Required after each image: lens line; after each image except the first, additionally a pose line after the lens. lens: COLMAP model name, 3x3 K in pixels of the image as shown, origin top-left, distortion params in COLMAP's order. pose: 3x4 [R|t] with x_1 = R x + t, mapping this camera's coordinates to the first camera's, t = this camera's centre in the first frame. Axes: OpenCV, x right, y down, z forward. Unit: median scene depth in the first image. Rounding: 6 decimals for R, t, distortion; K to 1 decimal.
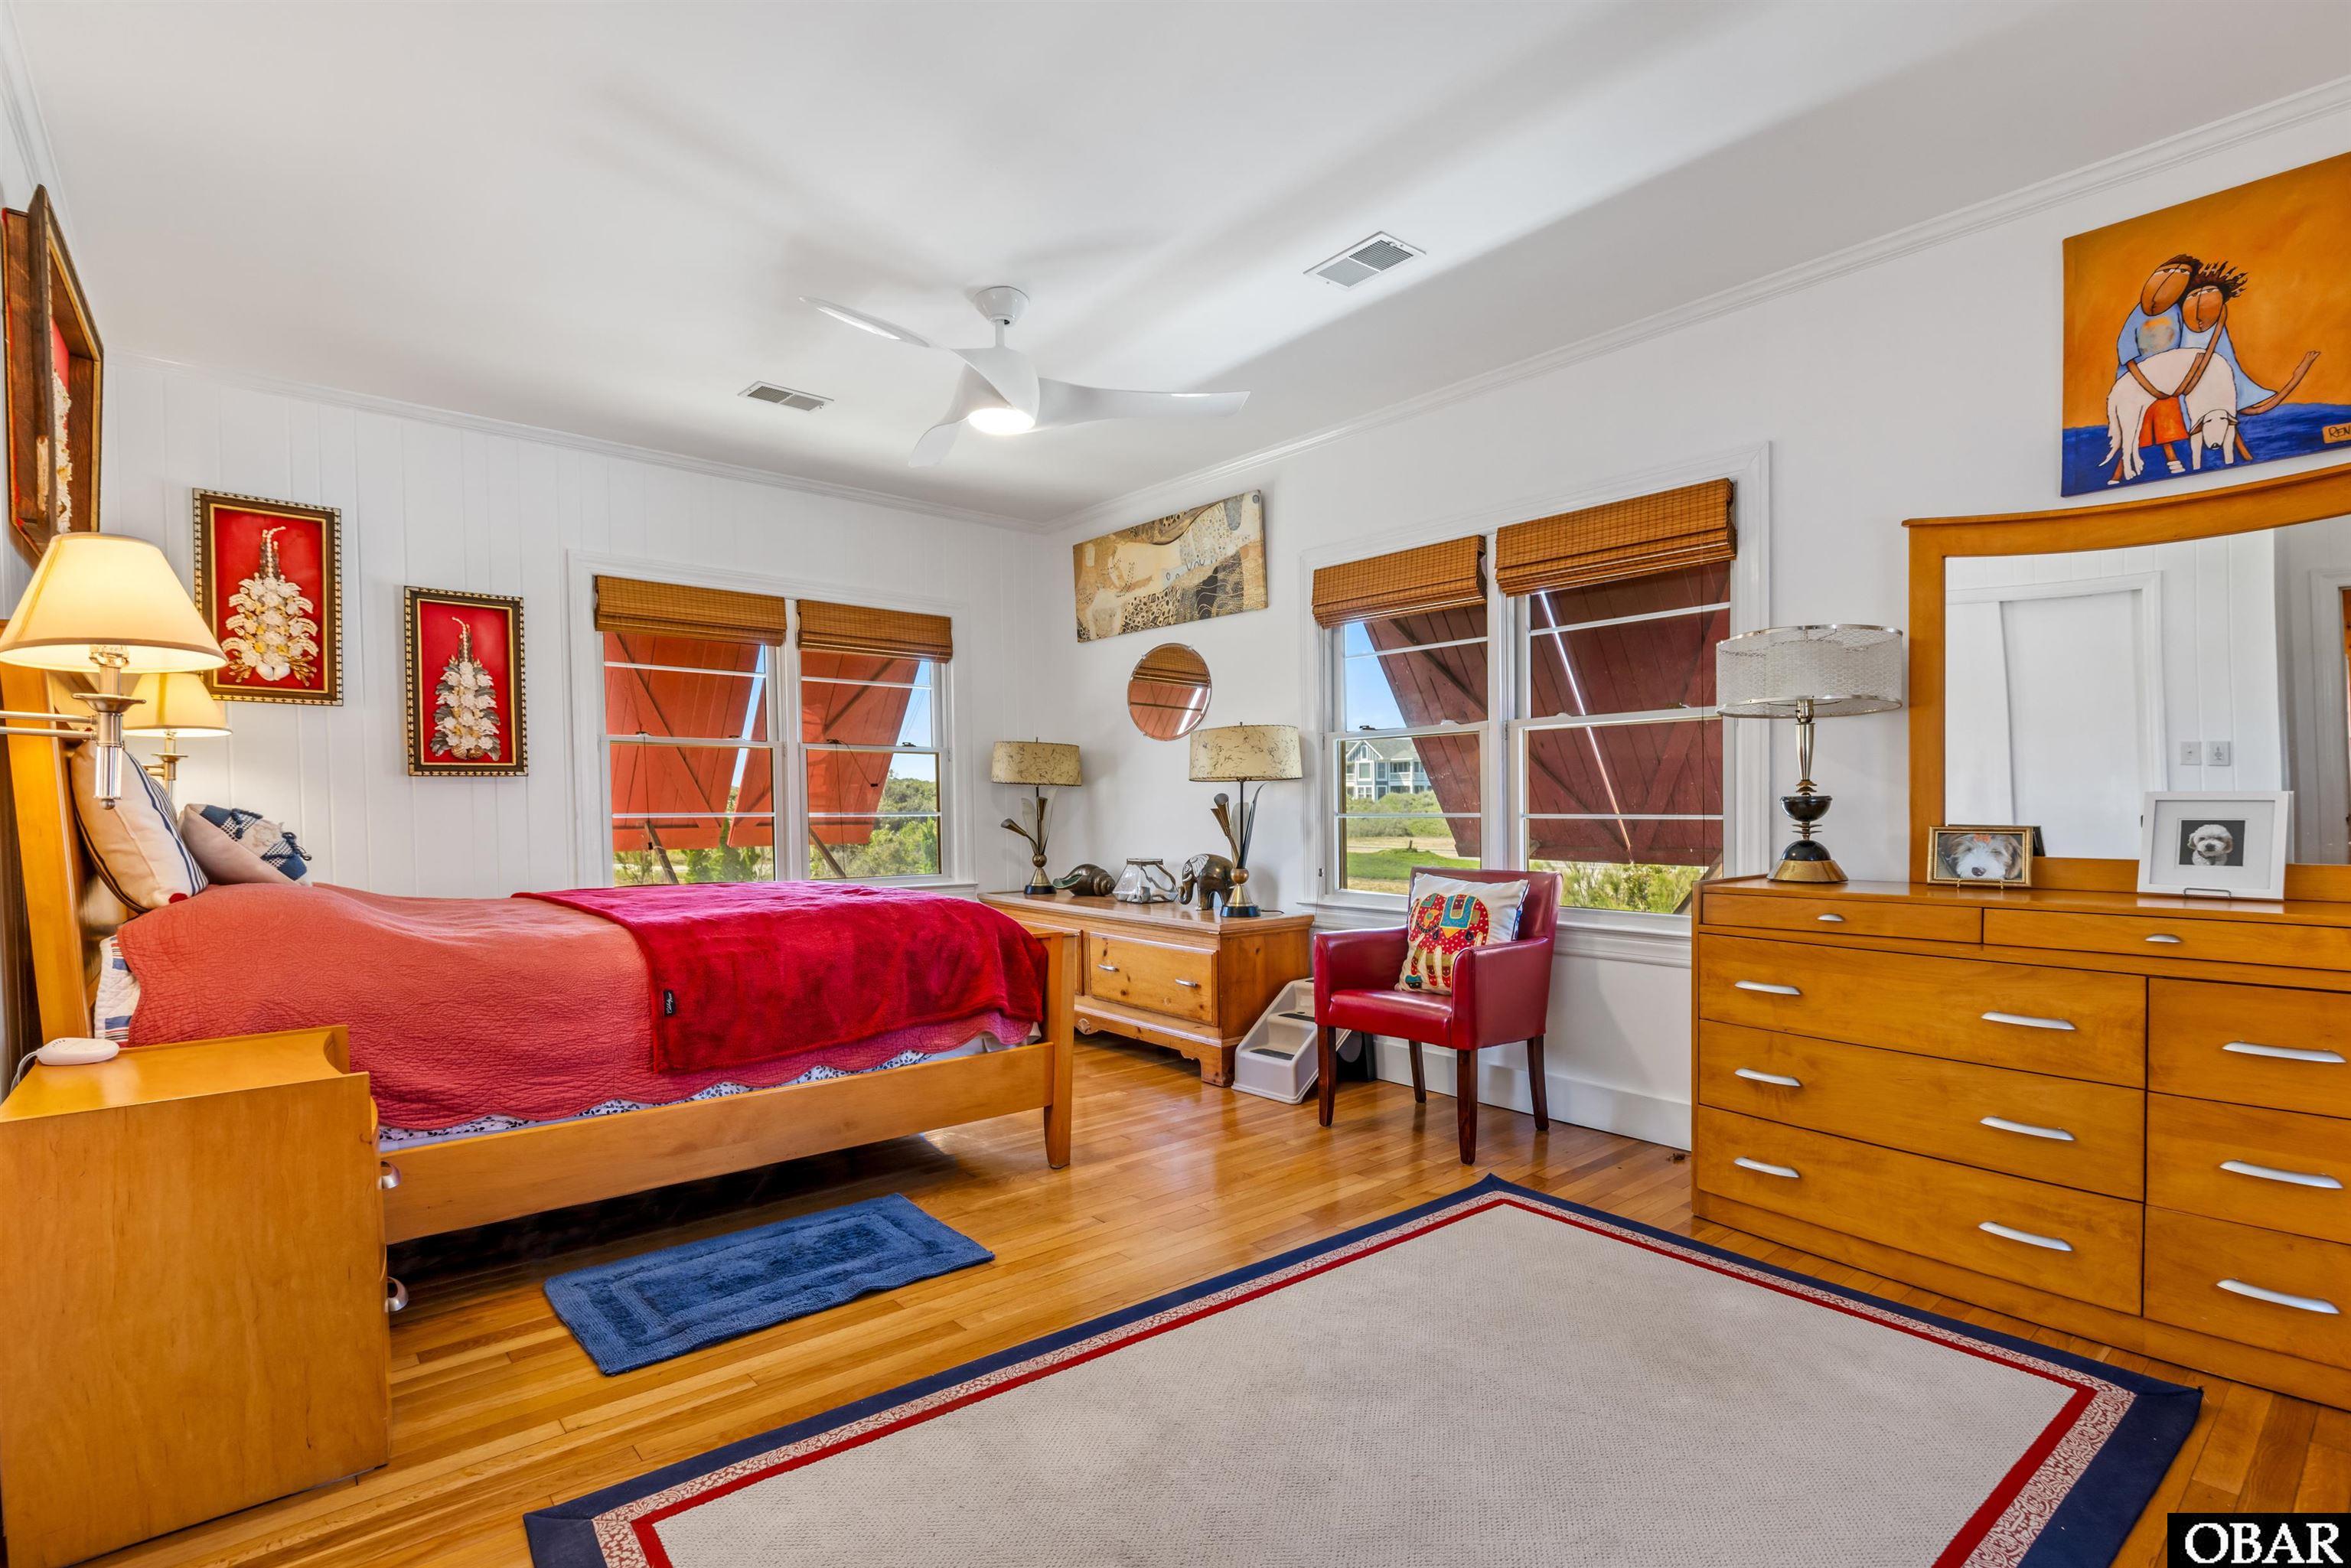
lens RADIAL K [[1104.0, 0, 1181.3], [0, 1104.0, 829.4], [0, 0, 1]] dist [-0.001699, -0.000535]
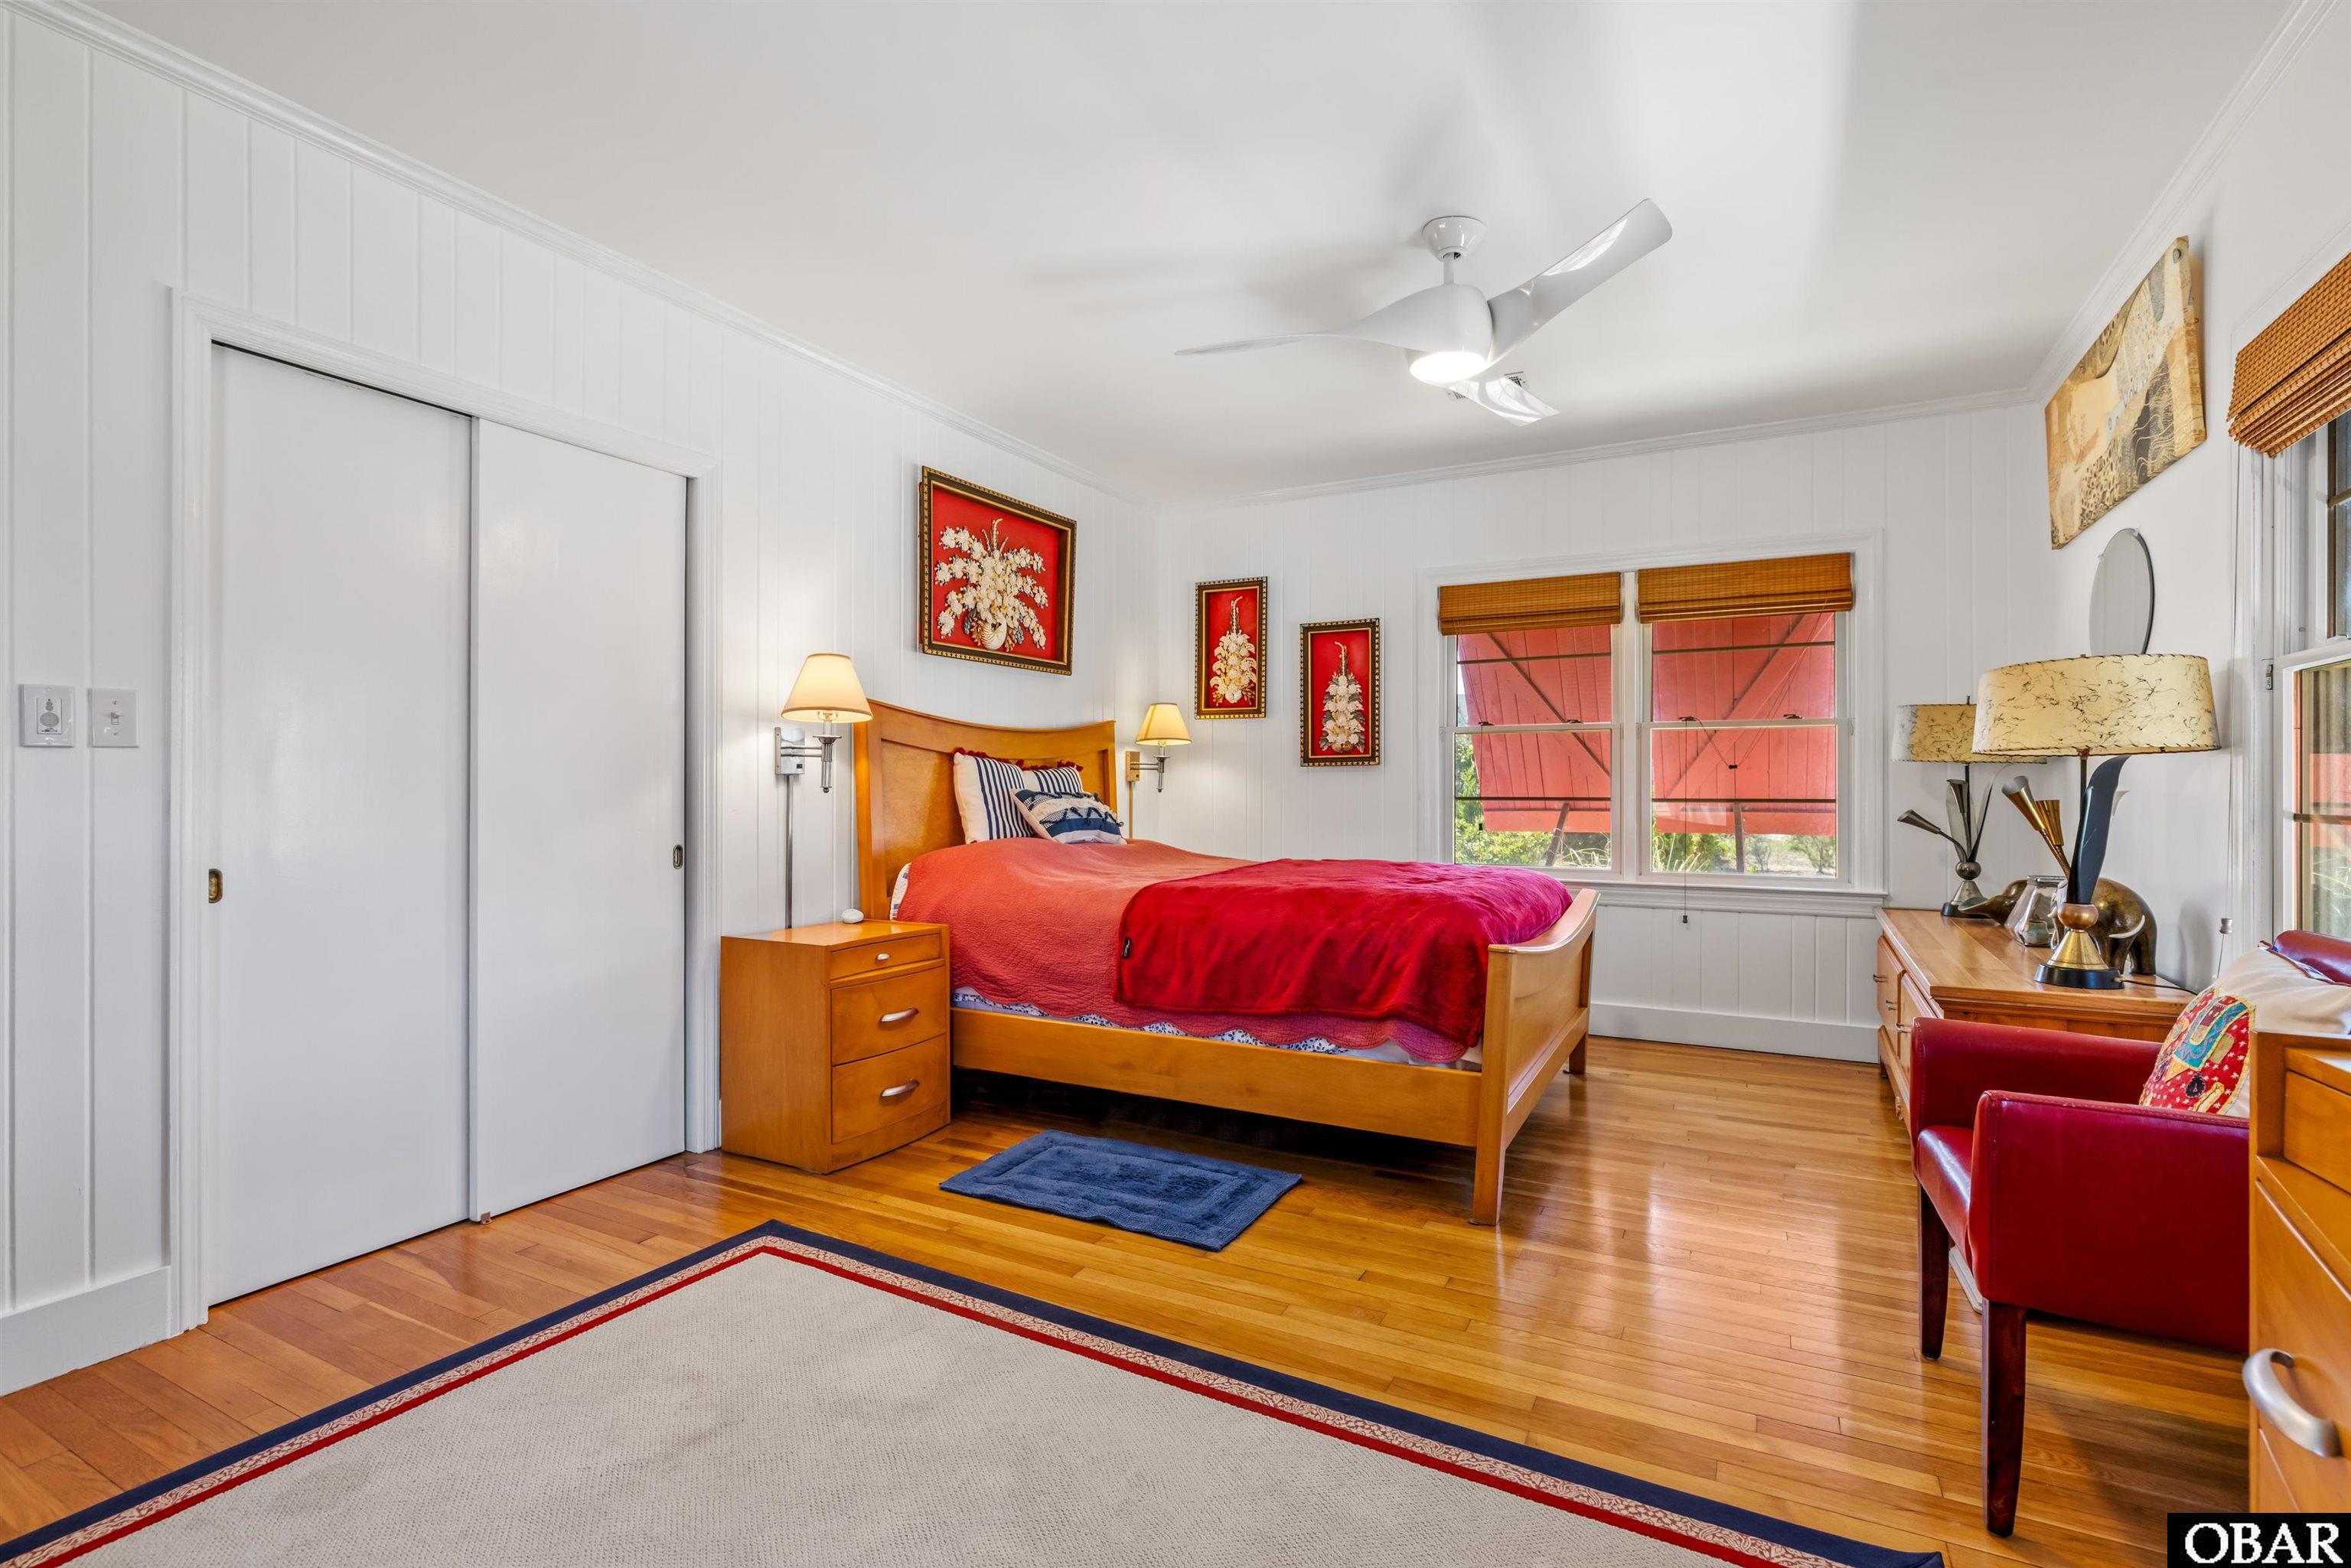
lens RADIAL K [[1085.1, 0, 1175.5], [0, 1085.1, 784.0], [0, 0, 1]] dist [-0.001134, 0.000017]
pose [[0.370617, 0.002053, -0.928783, 0.577991], [-0.022834, 0.999715, -0.006901, -0.018880], [0.928505, 0.023765, 0.370559, 0.474955]]
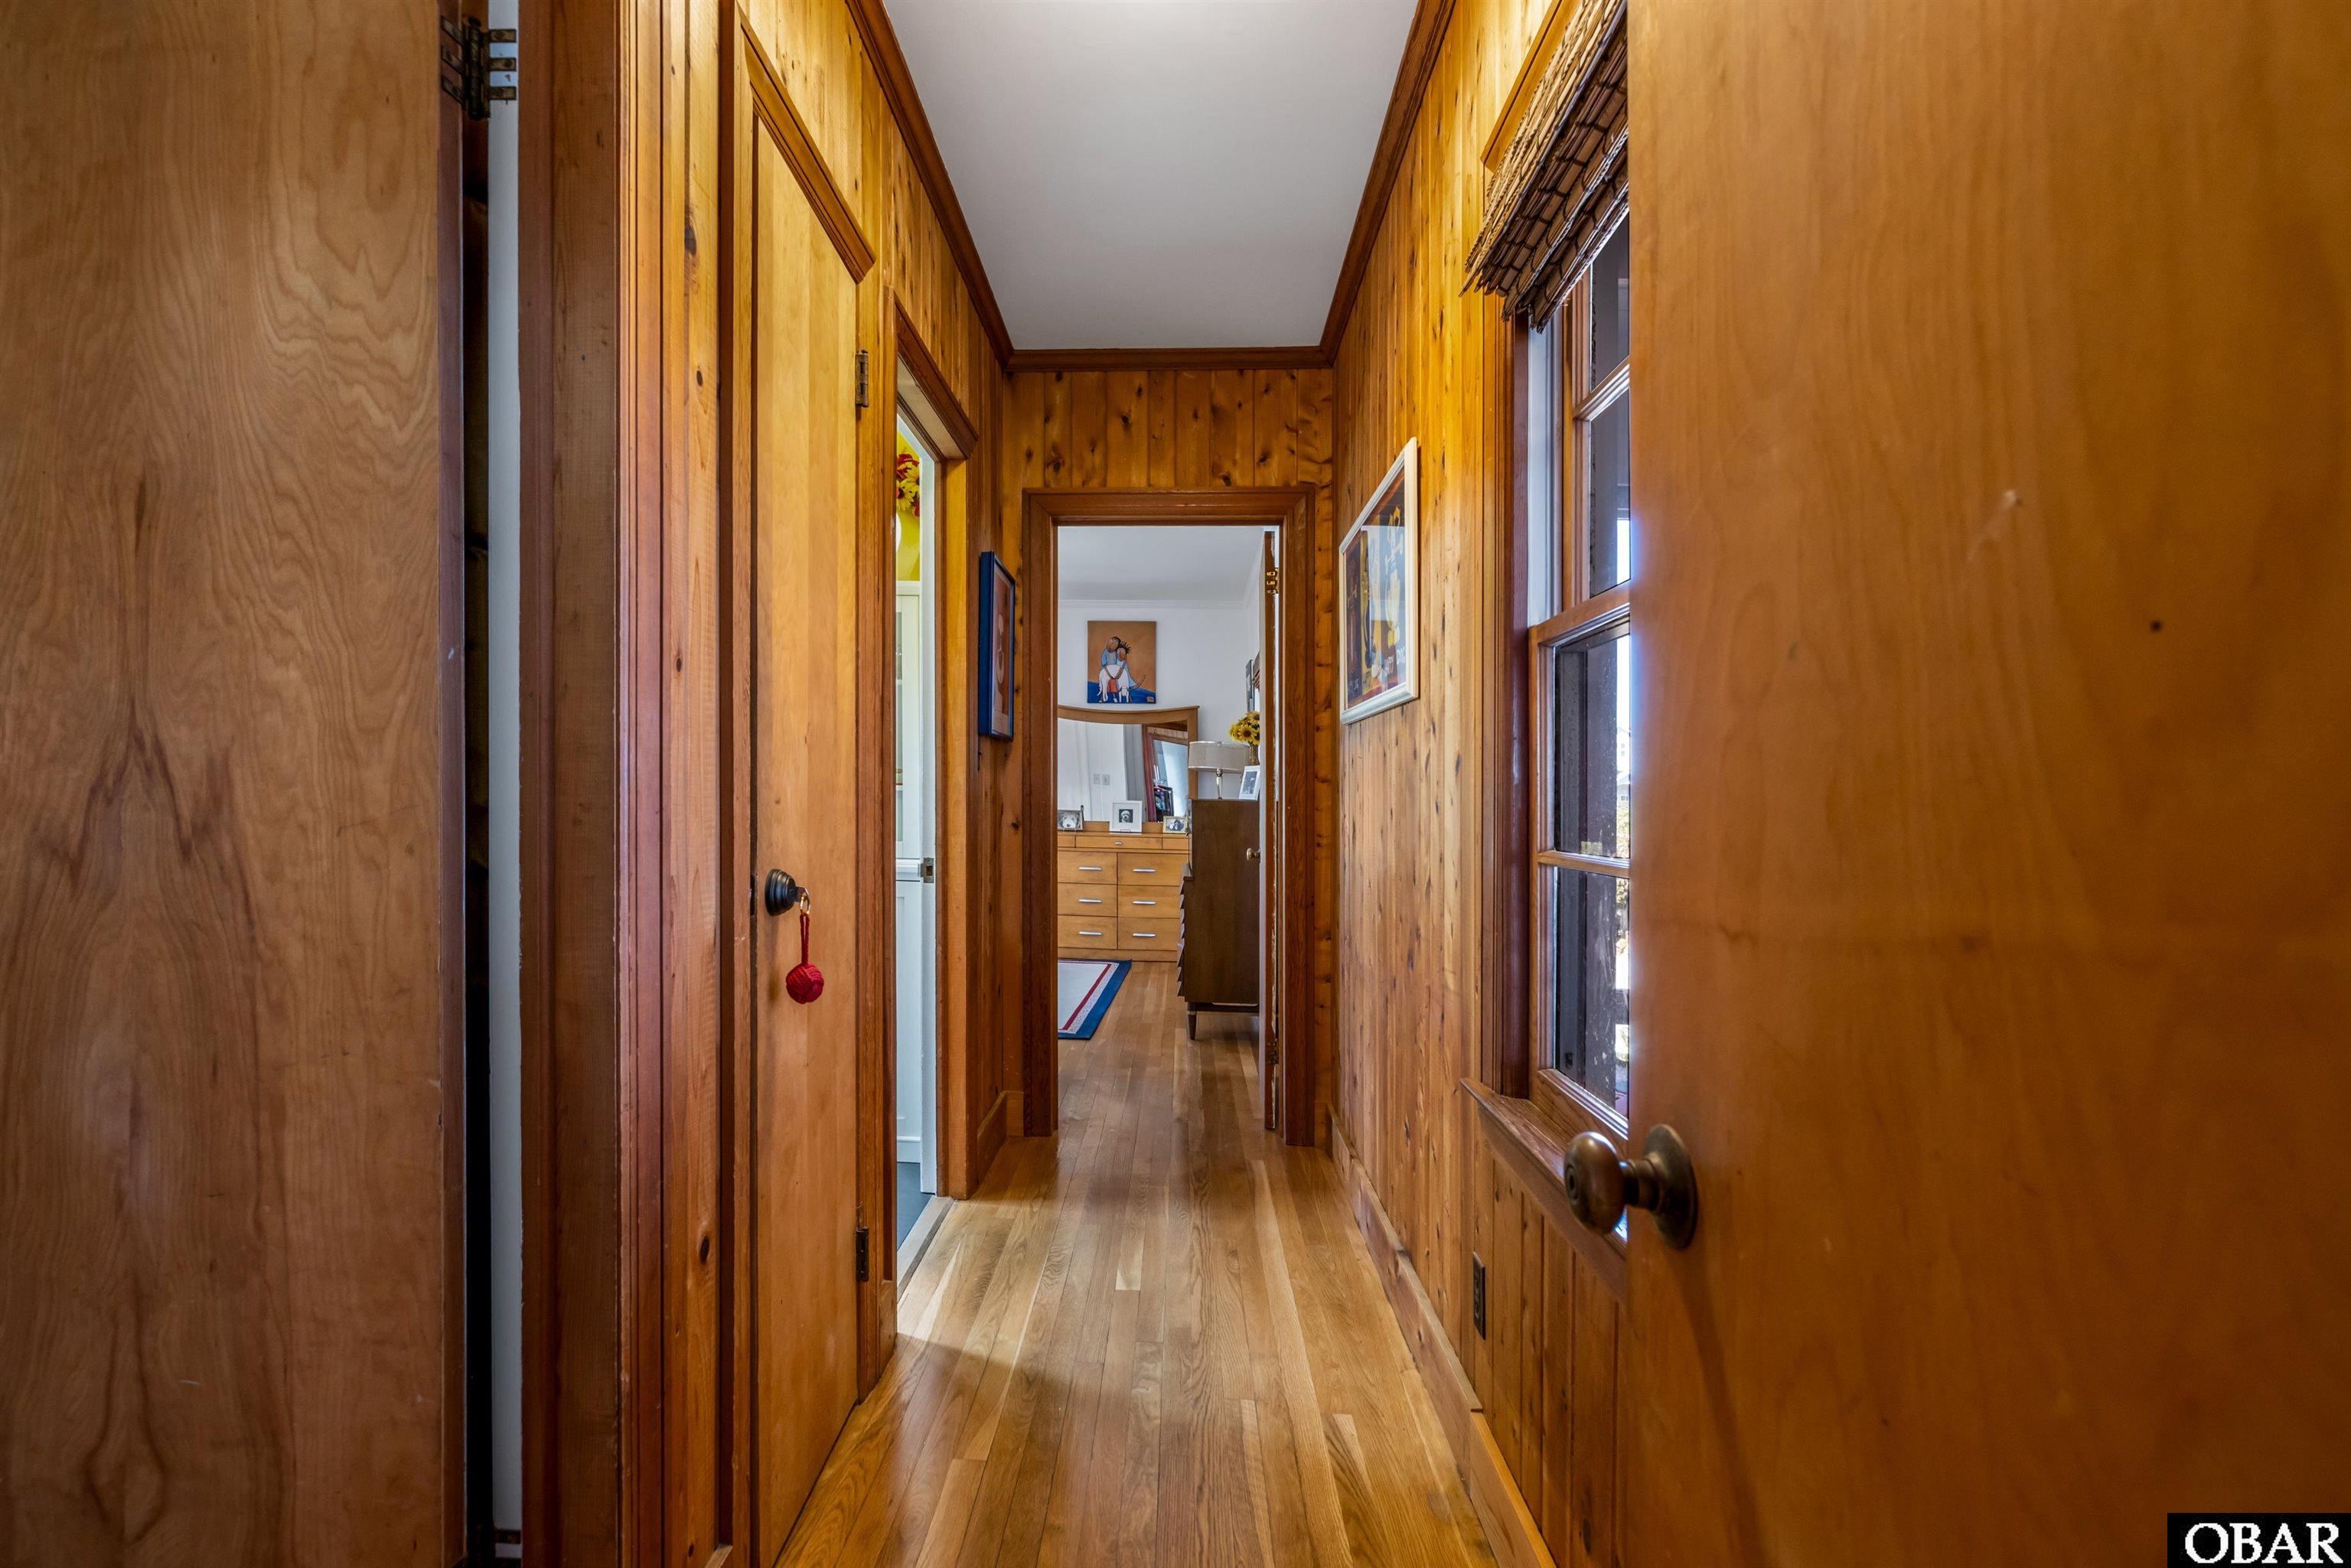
lens RADIAL K [[1195.0, 0, 1175.5], [0, 1195.0, 784.0], [0, 0, 1]] dist [0.002596, 0.000740]
pose [[0.648614, 0.007489, 0.761080, -1.124955], [0.013774, 0.999672, -0.021576, -0.000752], [-0.760993, 0.024478, 0.648299, -0.957283]]
